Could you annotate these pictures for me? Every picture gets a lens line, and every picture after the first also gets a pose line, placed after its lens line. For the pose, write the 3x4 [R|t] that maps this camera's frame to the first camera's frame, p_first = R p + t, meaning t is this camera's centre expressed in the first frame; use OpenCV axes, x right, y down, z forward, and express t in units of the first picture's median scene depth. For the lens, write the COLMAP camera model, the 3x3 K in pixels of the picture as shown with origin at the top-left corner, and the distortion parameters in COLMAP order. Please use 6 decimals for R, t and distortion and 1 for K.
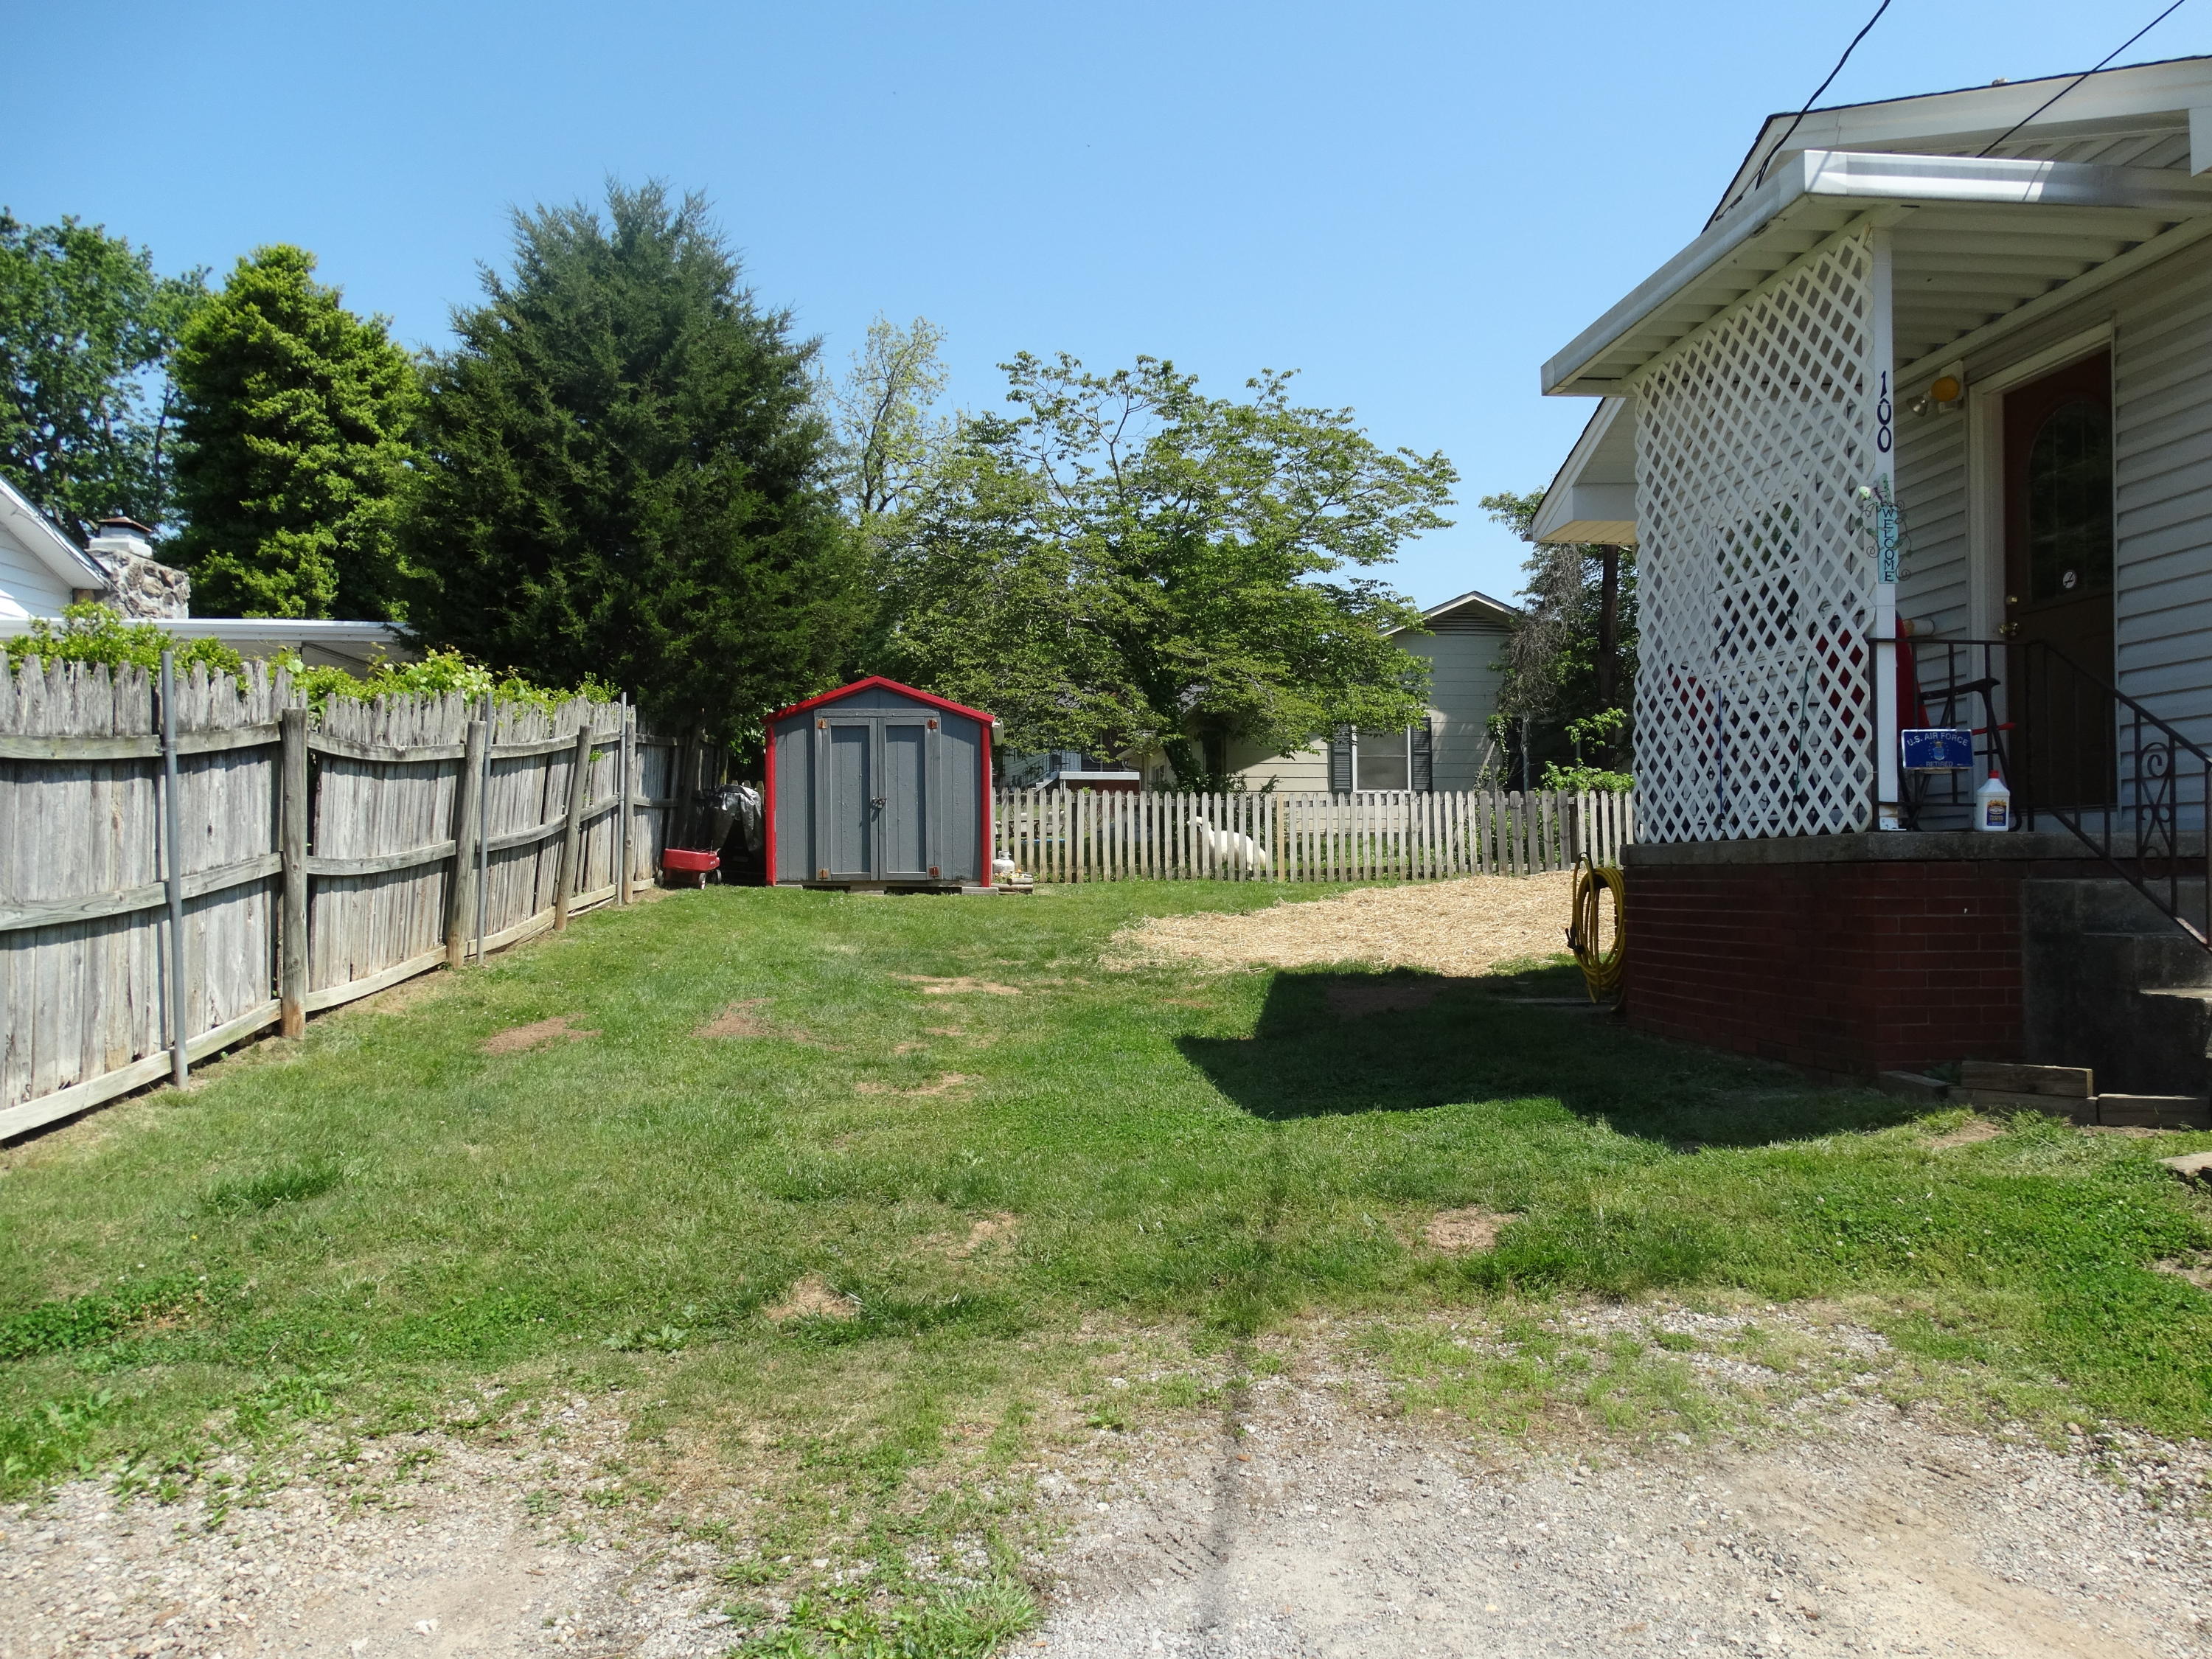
lens RADIAL K [[1629.8, 0, 1006.4], [0, 1629.8, 828.3], [0, 0, 1]] dist [0.001956, -0.000186]
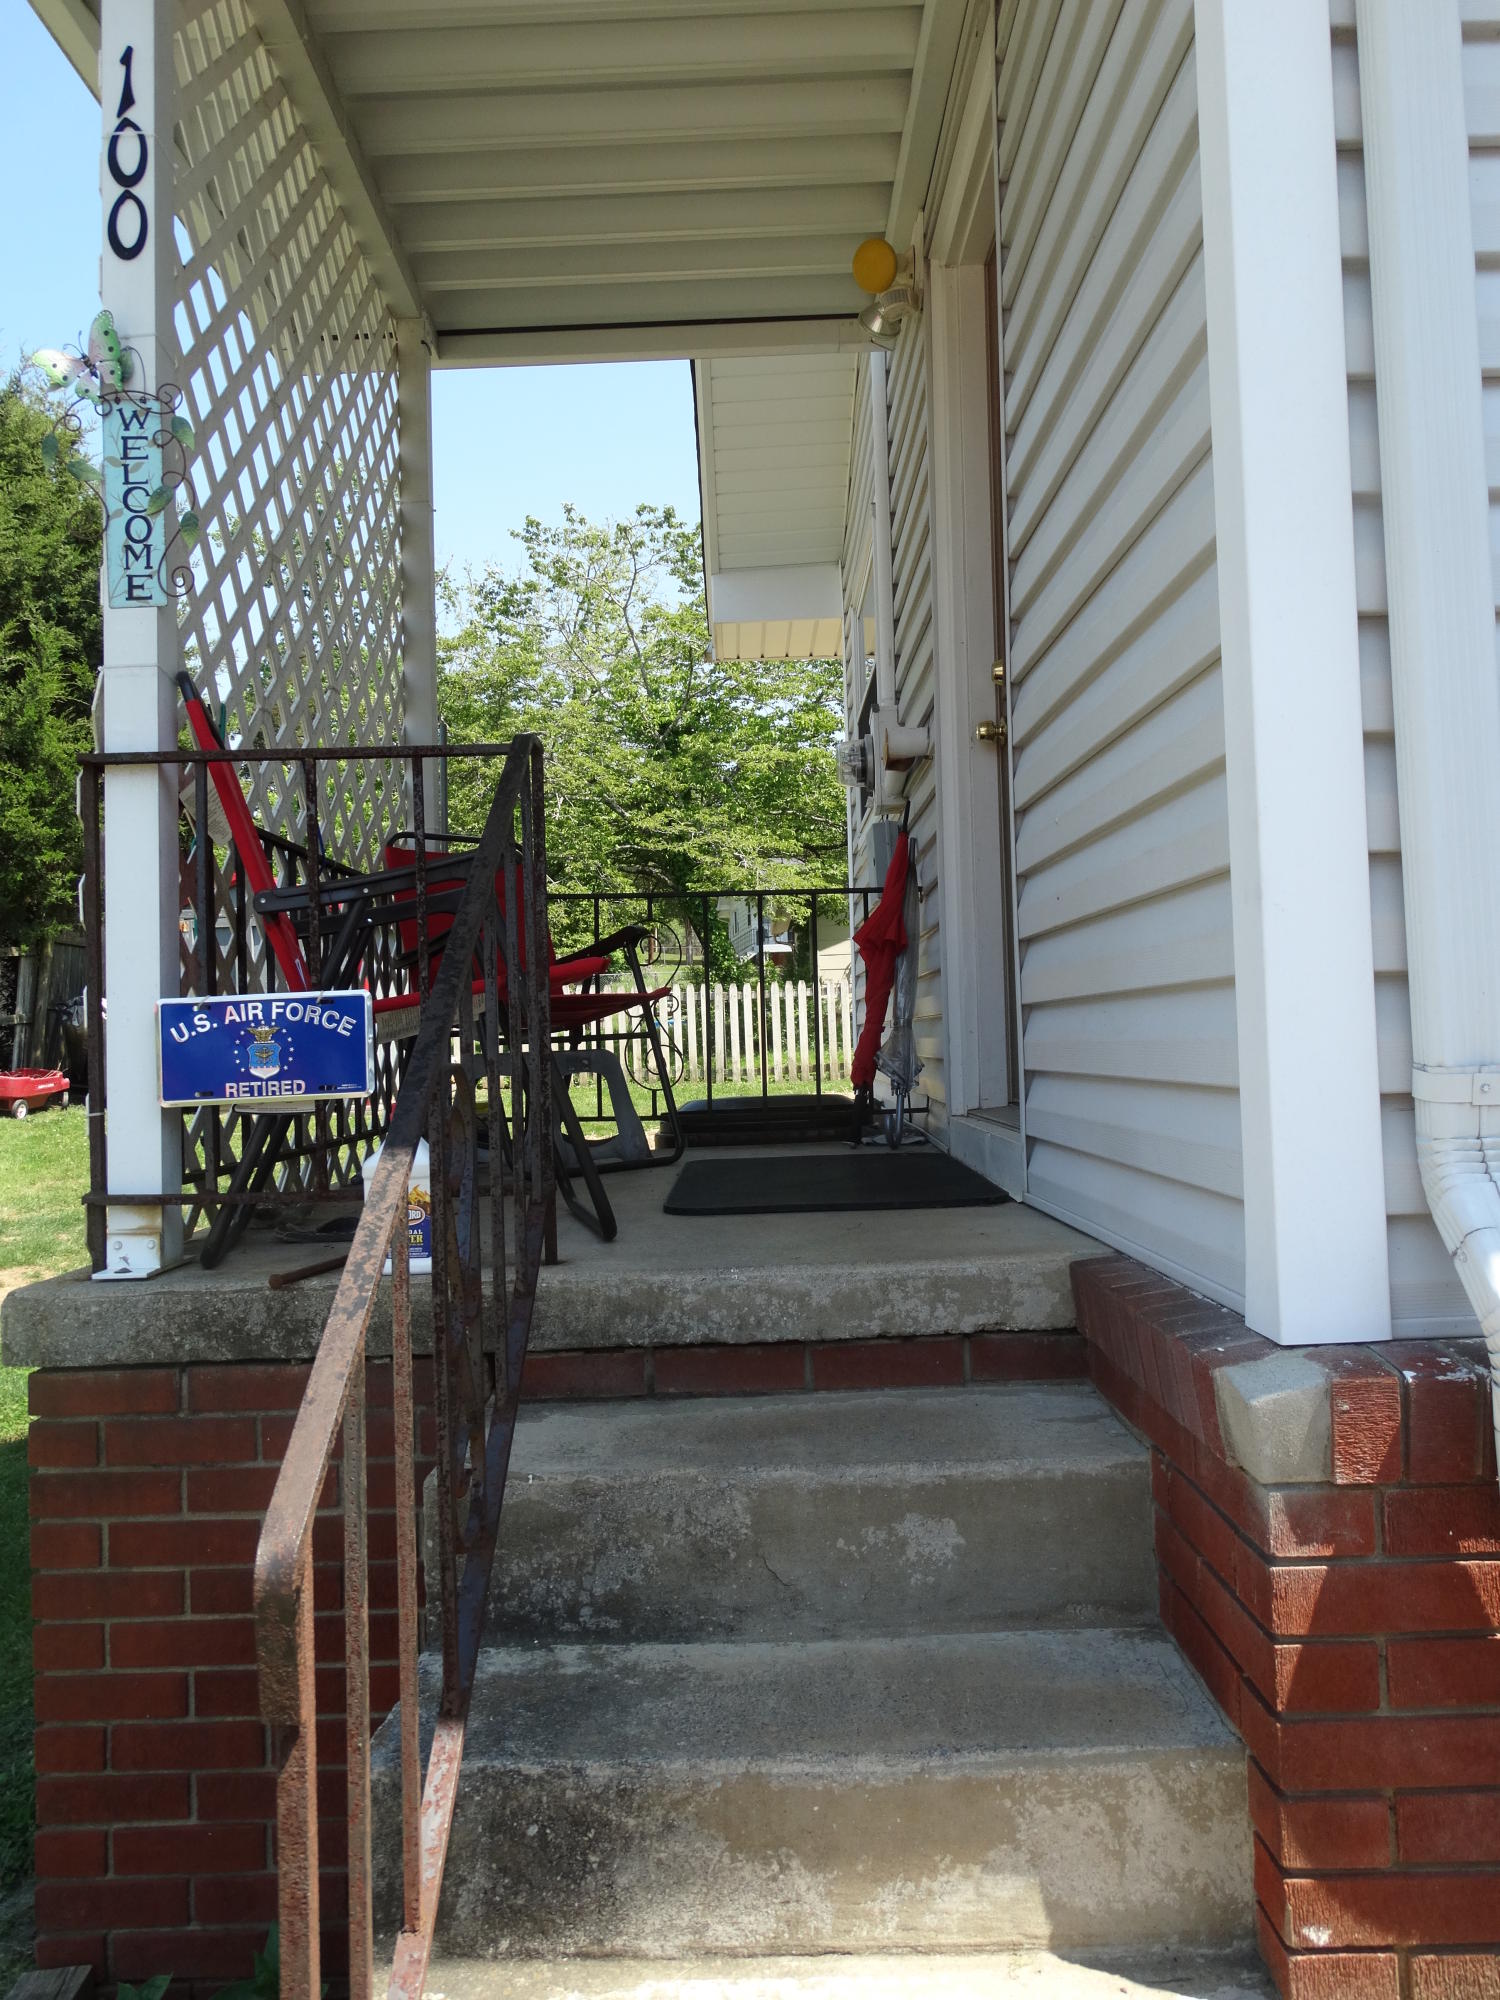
lens RADIAL K [[1385.0, 0, 750.0], [0, 1385.0, 1000.0], [0, 0, 1]] dist [-0.001902, -0.000915]
pose [[0.990712, -0.037428, -0.130726, 0.718024], [0.039367, 0.999149, 0.012277, -0.058255], [0.130155, -0.017309, 0.991343, 0.700859]]
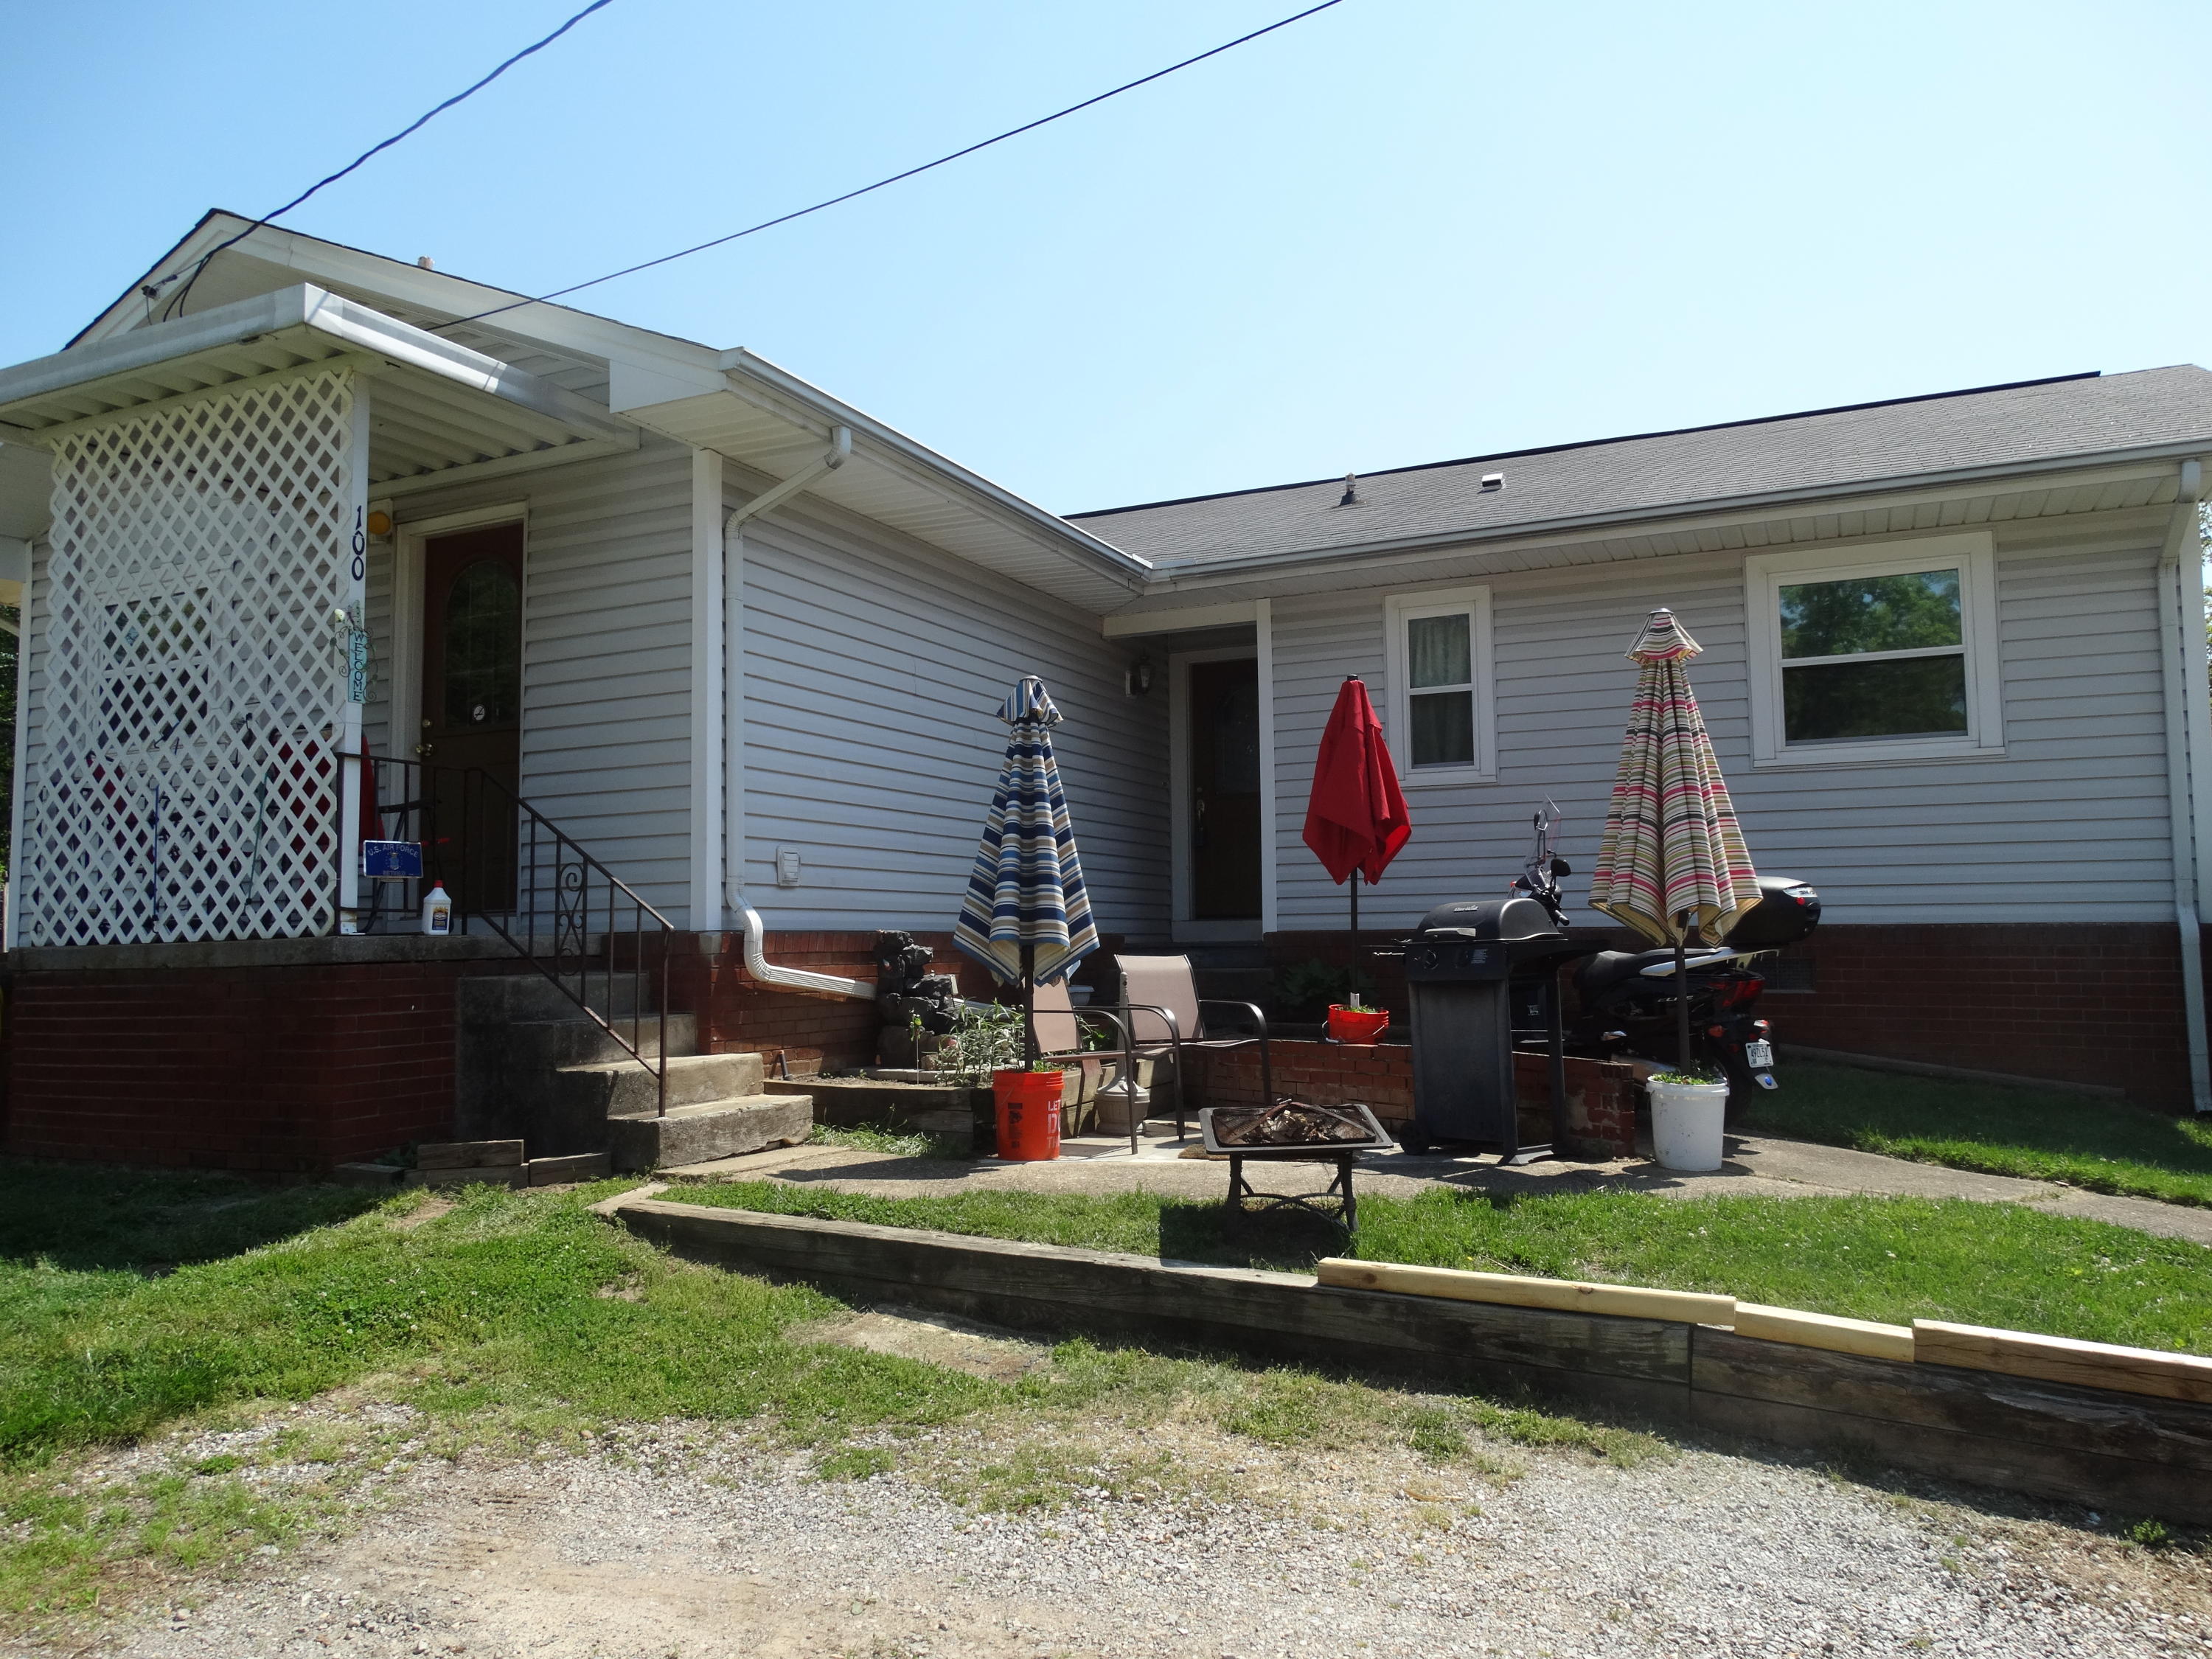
lens RADIAL K [[1664.2, 0, 1143.2], [0, 1664.2, 823.1], [0, 0, 1]] dist [0.067634, -0.012923]
pose [[0.518072, 0.057494, 0.853402, -0.132094], [-0.010078, 0.998079, -0.061123, -0.008997], [-0.855278, 0.023066, 0.517656, -0.012400]]
